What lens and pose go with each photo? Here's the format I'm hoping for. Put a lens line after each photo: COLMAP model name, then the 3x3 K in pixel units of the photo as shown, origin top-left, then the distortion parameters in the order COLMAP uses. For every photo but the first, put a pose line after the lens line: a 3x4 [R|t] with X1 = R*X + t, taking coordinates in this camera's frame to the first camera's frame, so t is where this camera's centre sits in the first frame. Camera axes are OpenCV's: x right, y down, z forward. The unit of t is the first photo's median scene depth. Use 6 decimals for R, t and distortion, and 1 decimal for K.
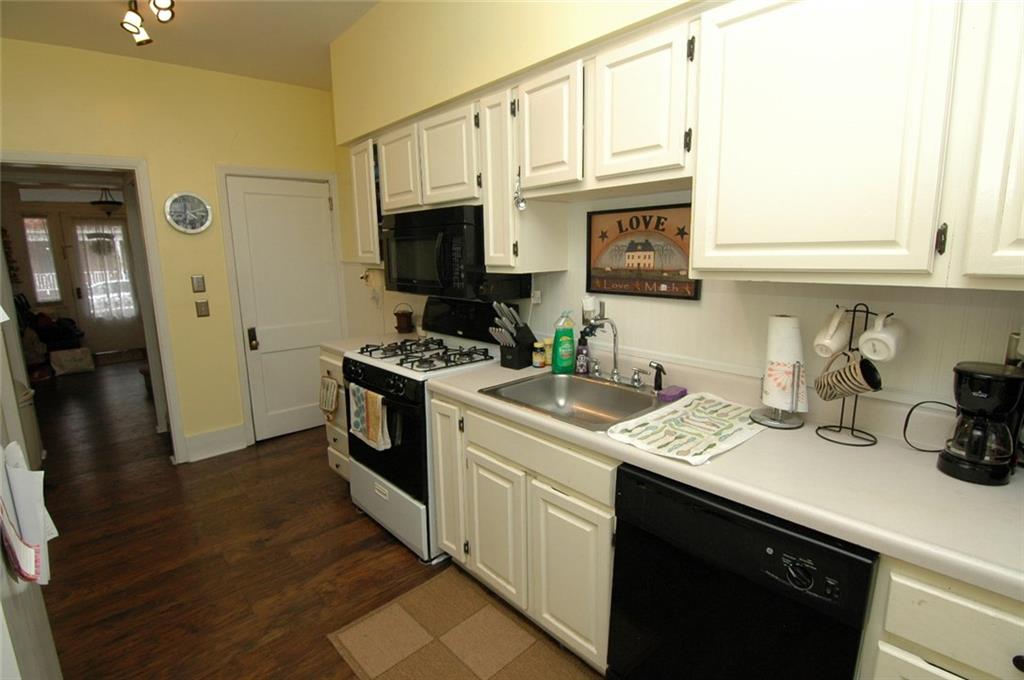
lens RADIAL K [[495.6, 0, 509.6], [0, 495.6, 344.2], [0, 0, 1]] dist [-0.009613, -0.006234]
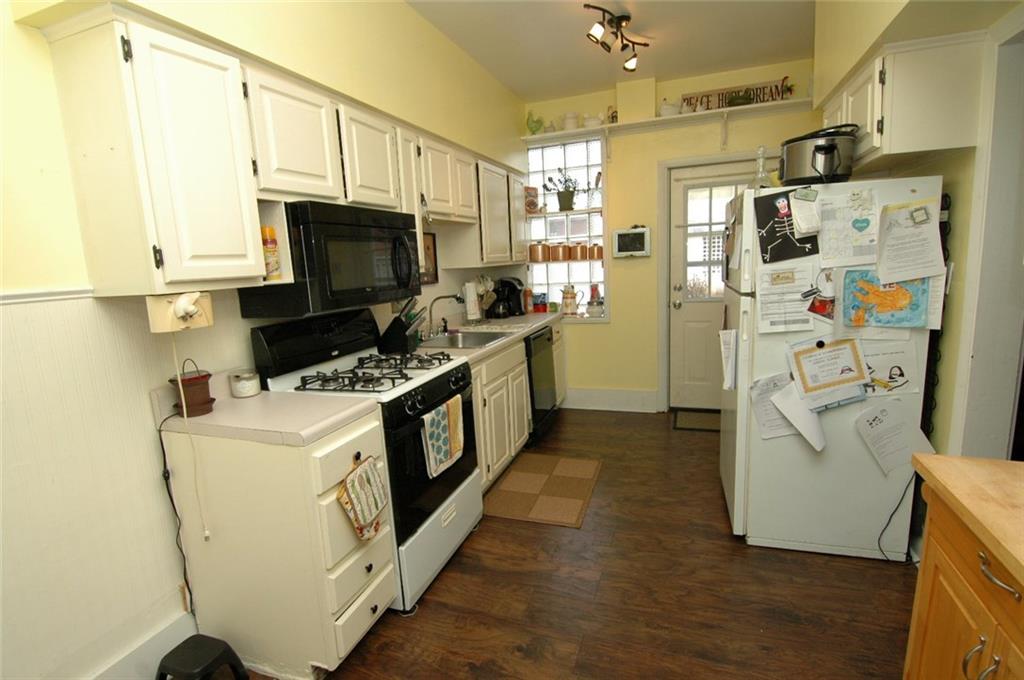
lens RADIAL K [[495.6, 0, 506.4], [0, 495.6, 341.8], [0, 0, 1]] dist [-0.009613, -0.006234]
pose [[-0.466328, -0.103486, 0.878538, -1.334505], [0.224839, 0.946654, 0.230854, -0.232949], [-0.855562, 0.305183, -0.418184, 1.489943]]
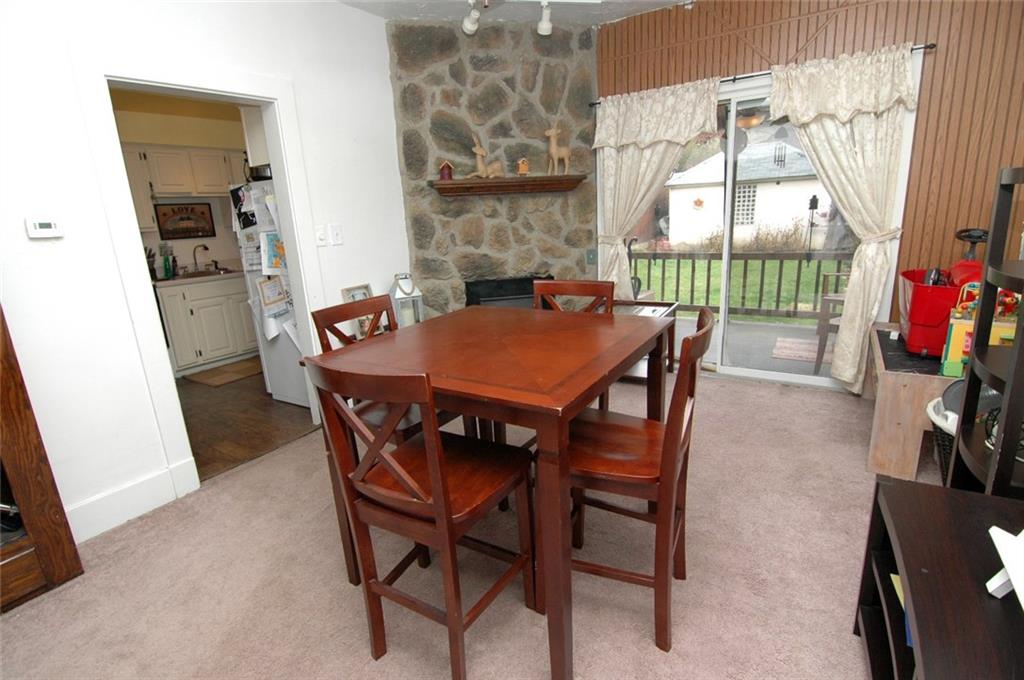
lens RADIAL K [[495.6, 0, 512.2], [0, 495.6, 343.1], [0, 0, 1]] dist [-0.009613, -0.006234]
pose [[-0.257561, -0.215749, 0.941868, -2.659799], [0.235356, 0.931389, 0.277708, 0.089608], [-0.937160, 0.293201, -0.189112, 0.088095]]
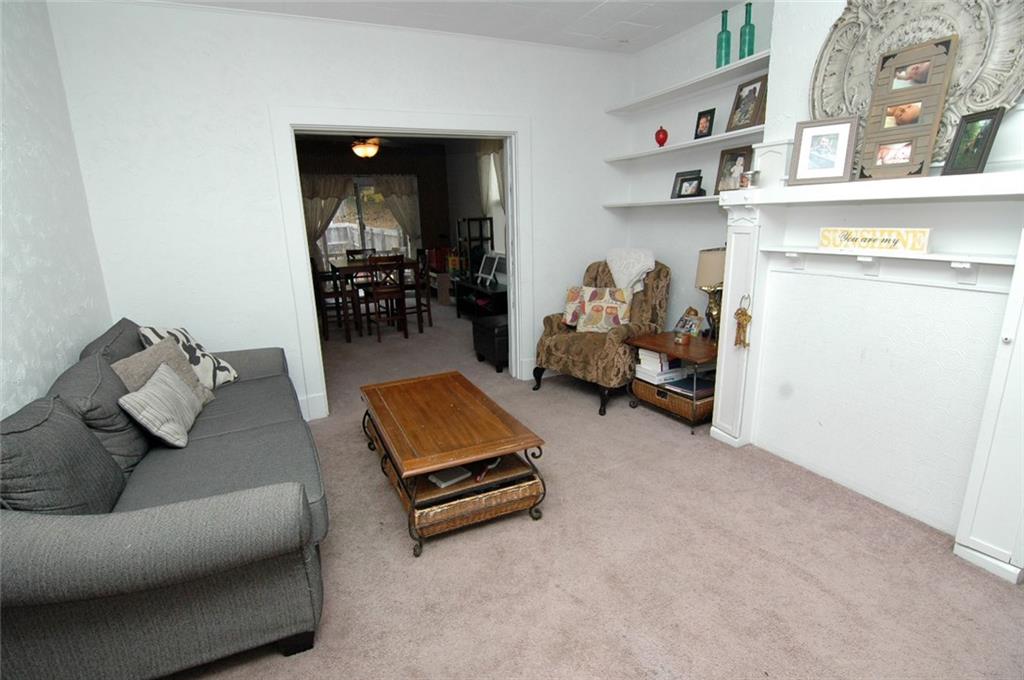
lens RADIAL K [[495.6, 0, 507.4], [0, 495.6, 342.0], [0, 0, 1]] dist [-0.009613, -0.006234]
pose [[-0.953468, -0.033370, 0.299641, -3.596462], [0.096181, 0.908260, 0.407201, -0.410826], [-0.285740, 0.417073, -0.862788, 2.646915]]
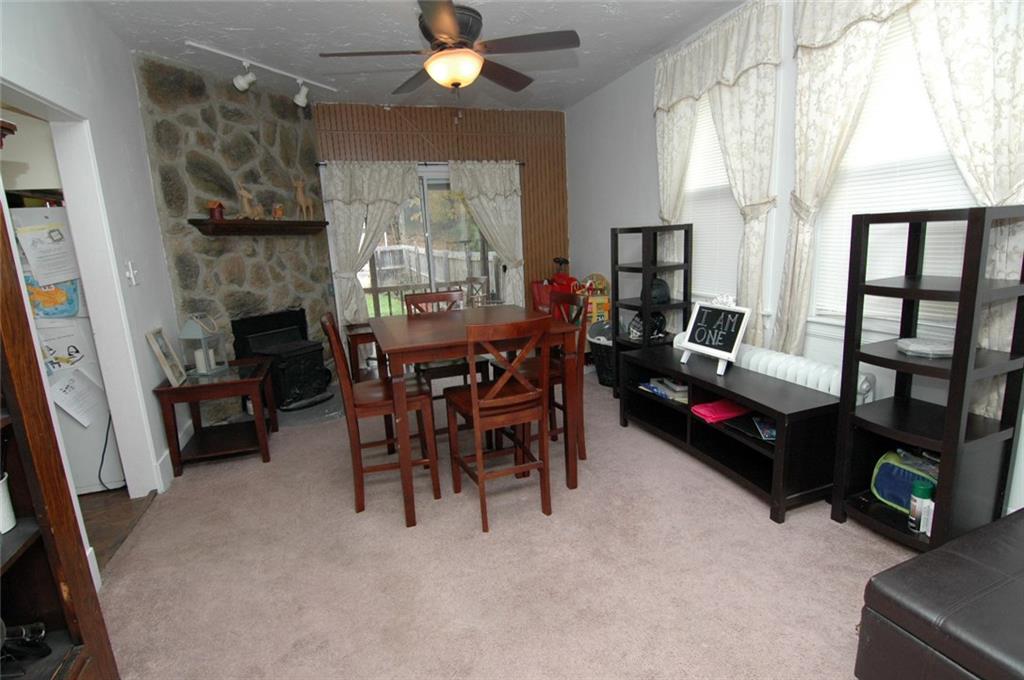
lens RADIAL K [[495.6, 0, 515.0], [0, 495.6, 336.8], [0, 0, 1]] dist [-0.009613, -0.006234]
pose [[-0.923815, -0.015260, 0.382534, -2.476729], [0.130295, 0.927023, 0.351641, -0.113247], [-0.359984, 0.374694, -0.854410, 1.106691]]
